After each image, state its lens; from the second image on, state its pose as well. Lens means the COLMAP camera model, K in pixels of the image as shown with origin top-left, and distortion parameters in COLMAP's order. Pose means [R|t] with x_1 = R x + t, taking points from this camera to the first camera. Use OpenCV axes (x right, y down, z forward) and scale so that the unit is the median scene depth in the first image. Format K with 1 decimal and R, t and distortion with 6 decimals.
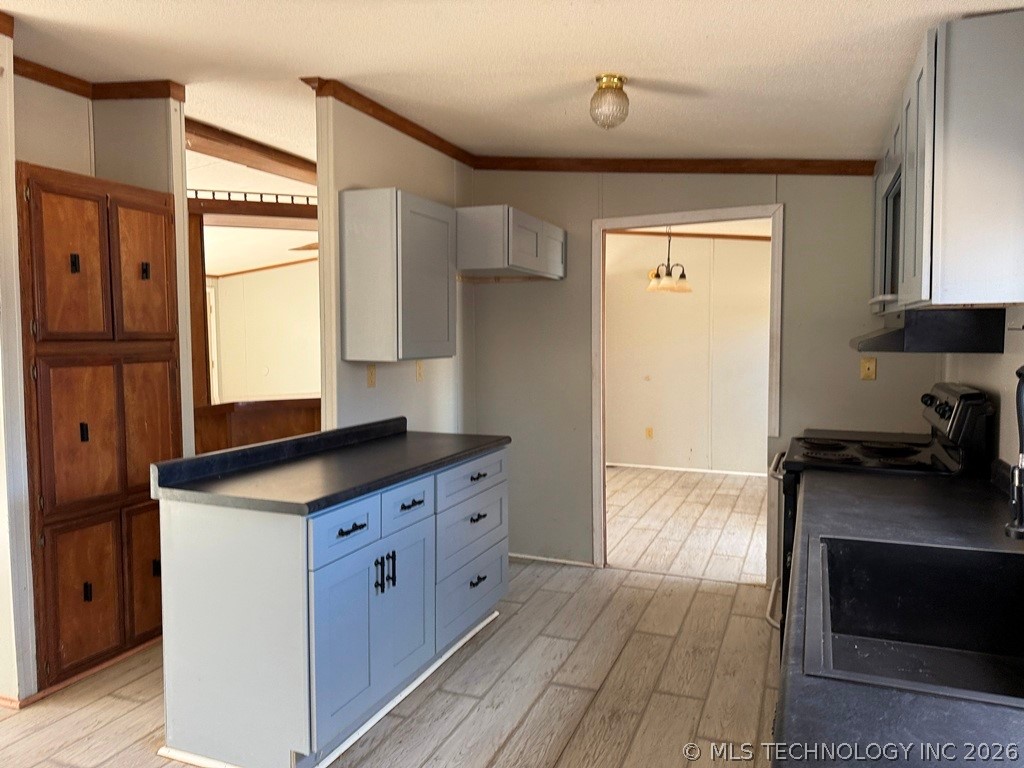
lens RADIAL K [[717.3, 0, 514.3], [0, 717.3, 370.7], [0, 0, 1]] dist [0.028036, -0.030280]
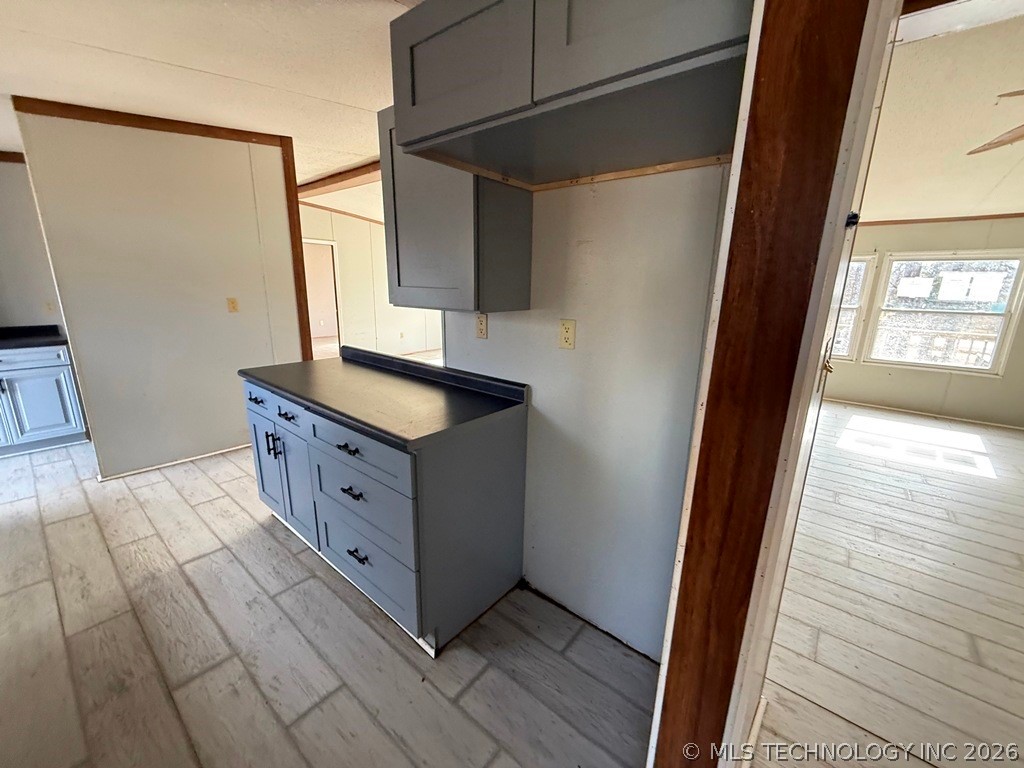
lens RADIAL K [[414.2, 0, 514.6], [0, 414.2, 387.1], [0, 0, 1]] dist [0.011846, 0.000426]
pose [[-0.298228, 0.242454, -0.923188, 0.332666], [-0.065336, 0.959747, 0.273162, -0.076980], [0.952256, 0.141782, -0.270382, 1.316172]]
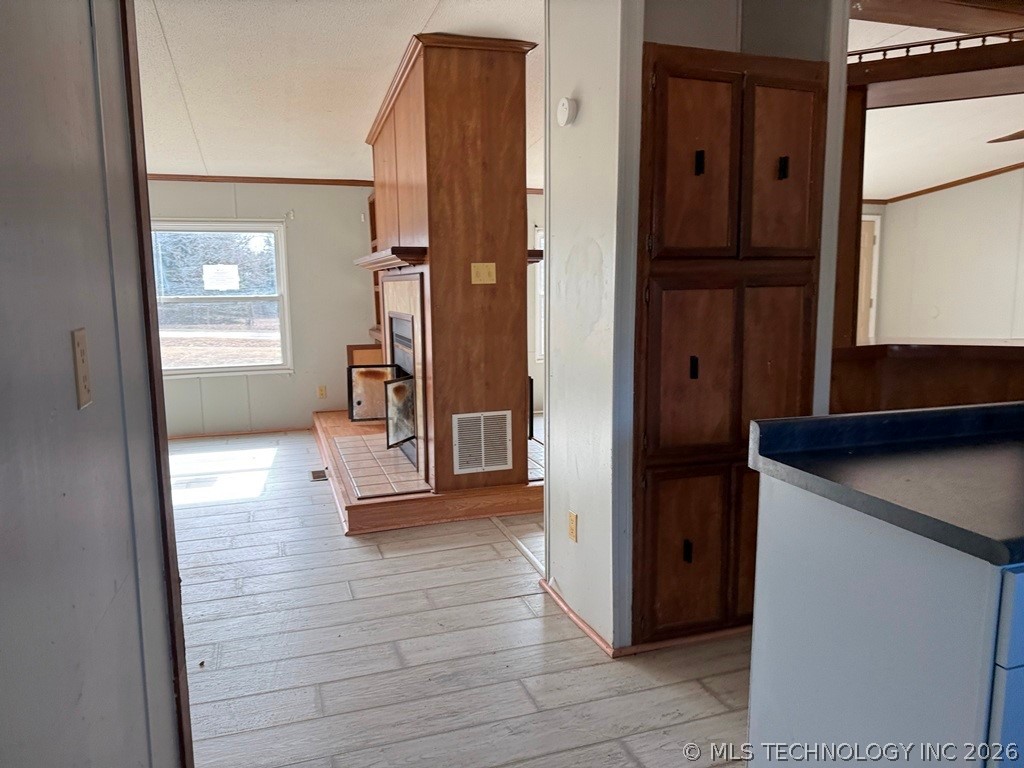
lens RADIAL K [[717.3, 0, 506.3], [0, 717.3, 383.8], [0, 0, 1]] dist [0.028036, -0.030280]
pose [[0.647970, 0.107531, -0.754037, -0.097515], [-0.033011, 0.993019, 0.113244, 0.015841], [0.760950, -0.048487, 0.646996, 0.270152]]
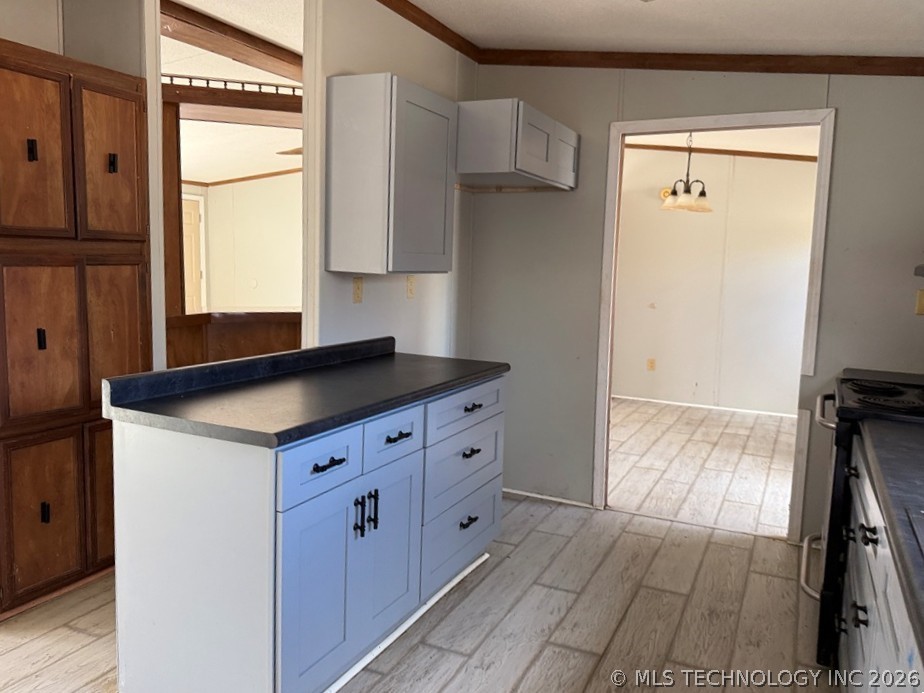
lens RADIAL K [[721.6, 0, 465.3], [0, 721.6, 335.8], [0, 0, 1]] dist [0.005597, -0.008233]
pose [[0.997923, 0.040055, -0.050460, -0.019138], [-0.037045, 0.997557, 0.059225, 0.007426], [0.052709, -0.057233, 0.996968, 0.118197]]
